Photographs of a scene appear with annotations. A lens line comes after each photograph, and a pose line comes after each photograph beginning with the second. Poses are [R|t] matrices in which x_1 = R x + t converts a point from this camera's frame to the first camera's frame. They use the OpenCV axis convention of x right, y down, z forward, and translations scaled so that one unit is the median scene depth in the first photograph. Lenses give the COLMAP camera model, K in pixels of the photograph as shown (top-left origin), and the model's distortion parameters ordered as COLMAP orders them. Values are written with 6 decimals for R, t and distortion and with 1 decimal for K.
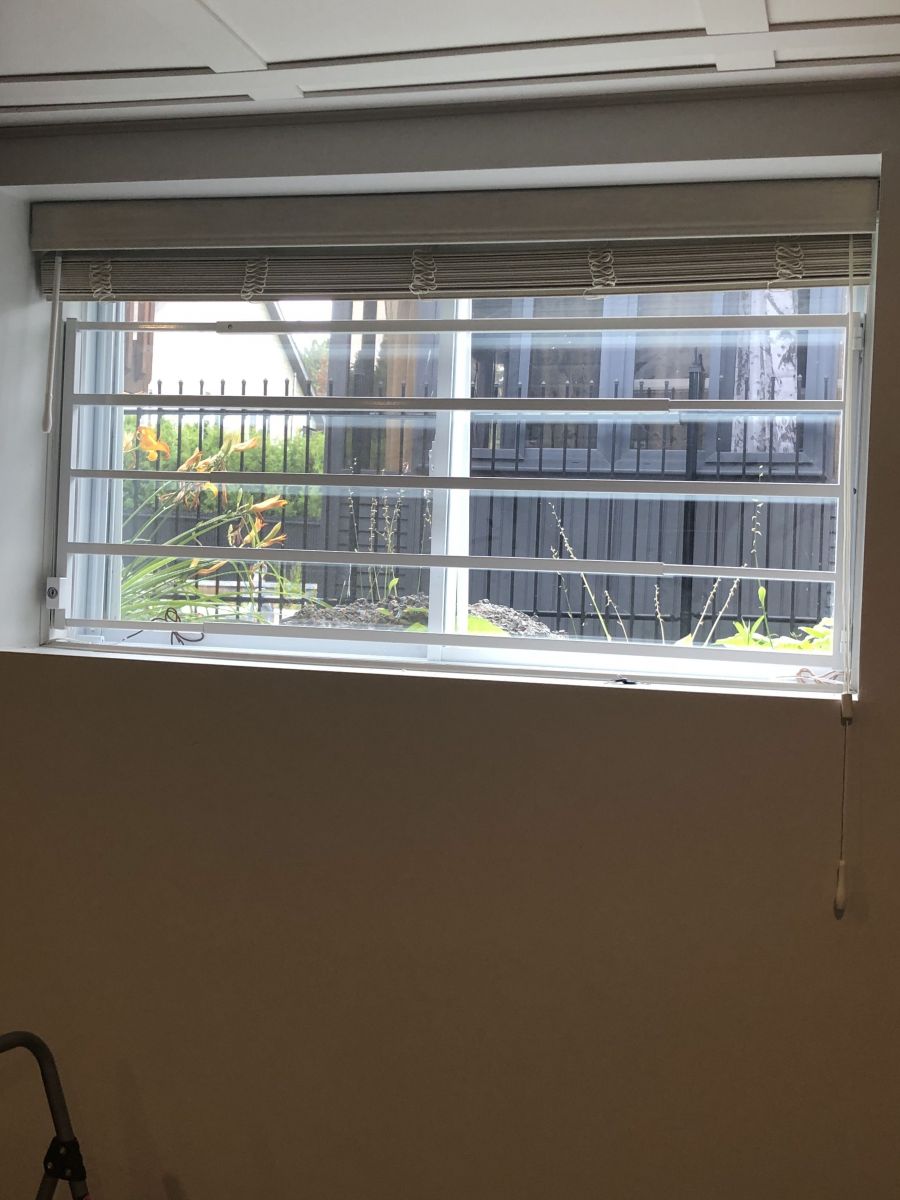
lens RADIAL K [[1397.3, 0, 458.9], [0, 1397.3, 597.5], [0, 0, 1]] dist [0.167287, -0.529434]
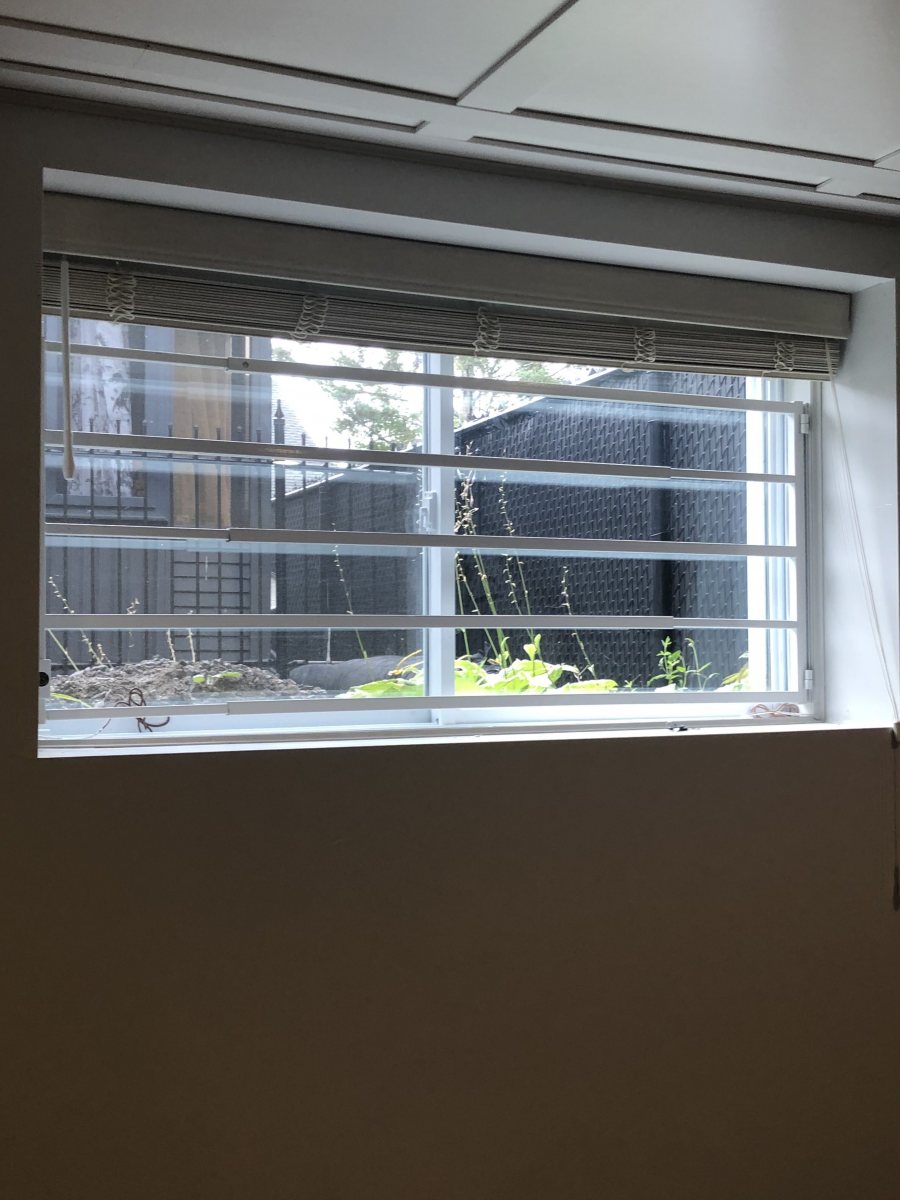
lens RADIAL K [[1397.3, 0, 458.9], [0, 1397.3, 597.5], [0, 0, 1]] dist [0.167287, -0.529434]
pose [[0.771329, -0.025266, 0.635934, -0.636600], [0.041477, 0.999083, -0.010614, -0.033051], [-0.635083, 0.034564, 0.771670, 0.248272]]
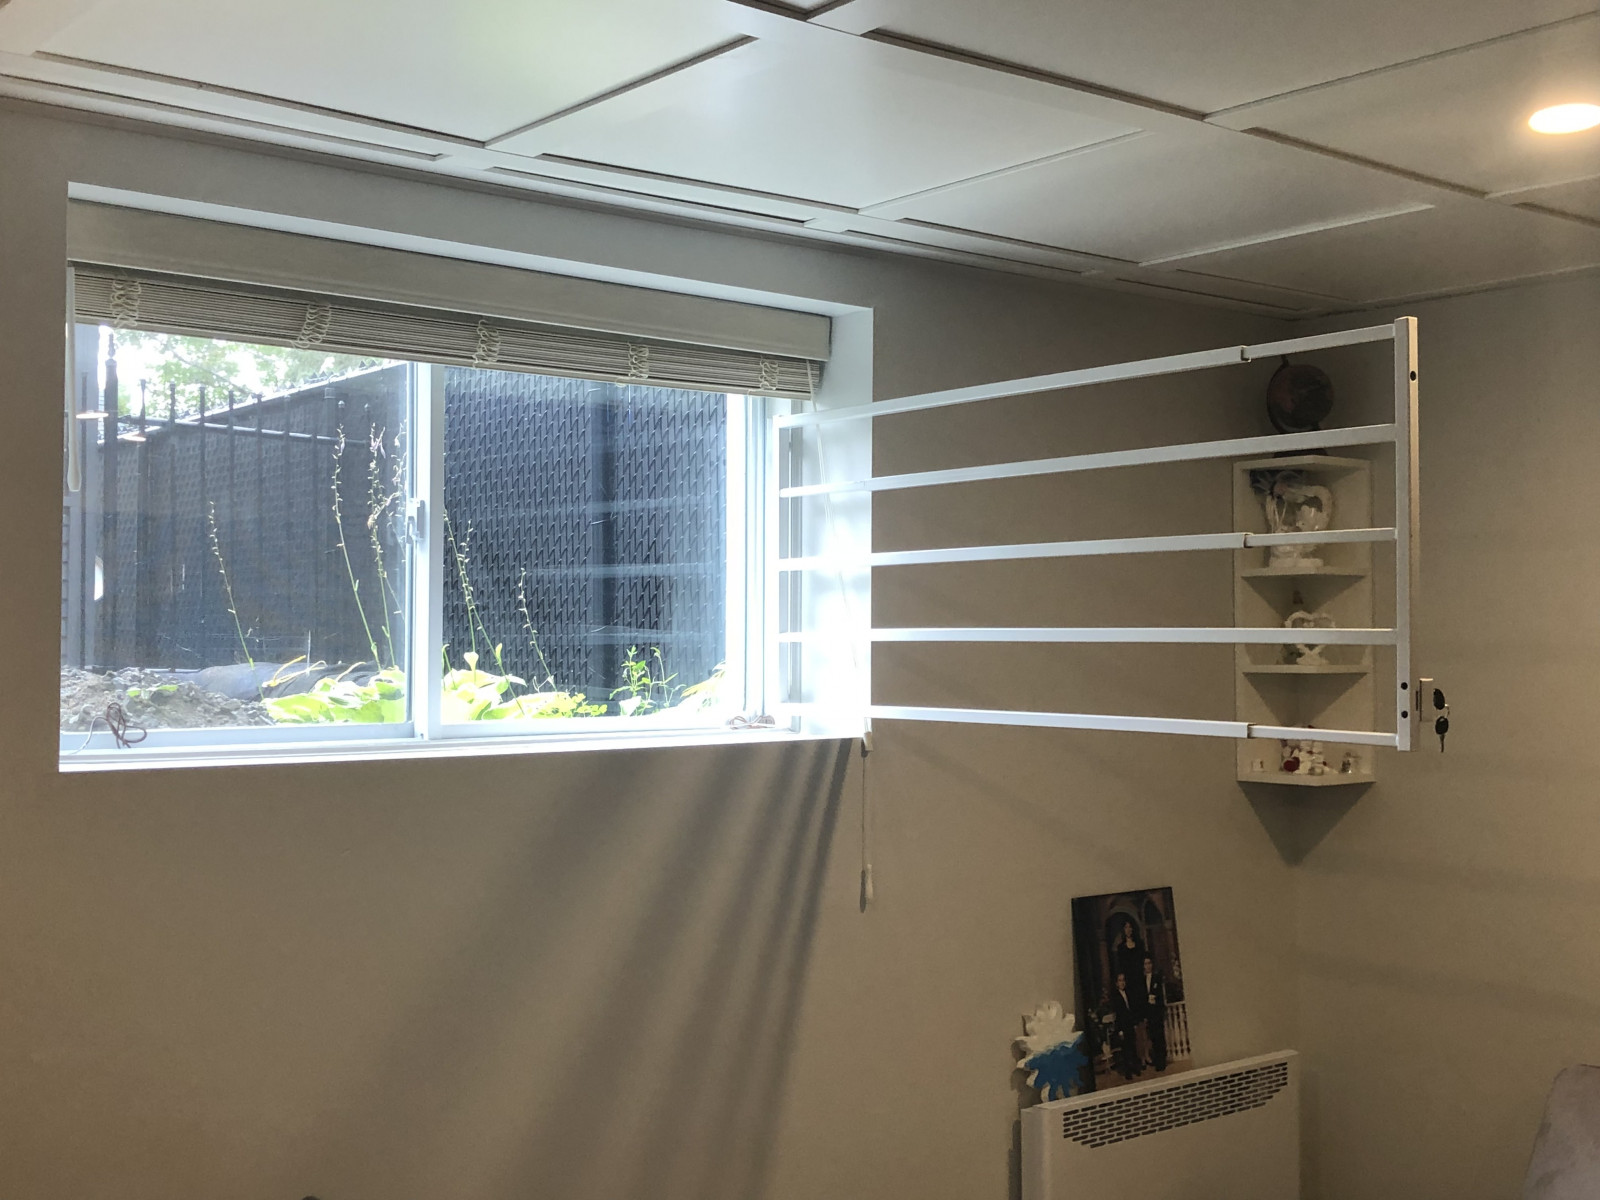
lens RADIAL K [[1875.9, 0, 800.0], [0, 1875.9, 600.0], [0, 0, 1]] dist [0.135197, -0.586757]
pose [[0.570425, -0.023835, 0.821004, -0.935211], [0.027726, 0.999568, 0.009755, -0.055814], [-0.820882, 0.017199, 0.570839, 0.070130]]
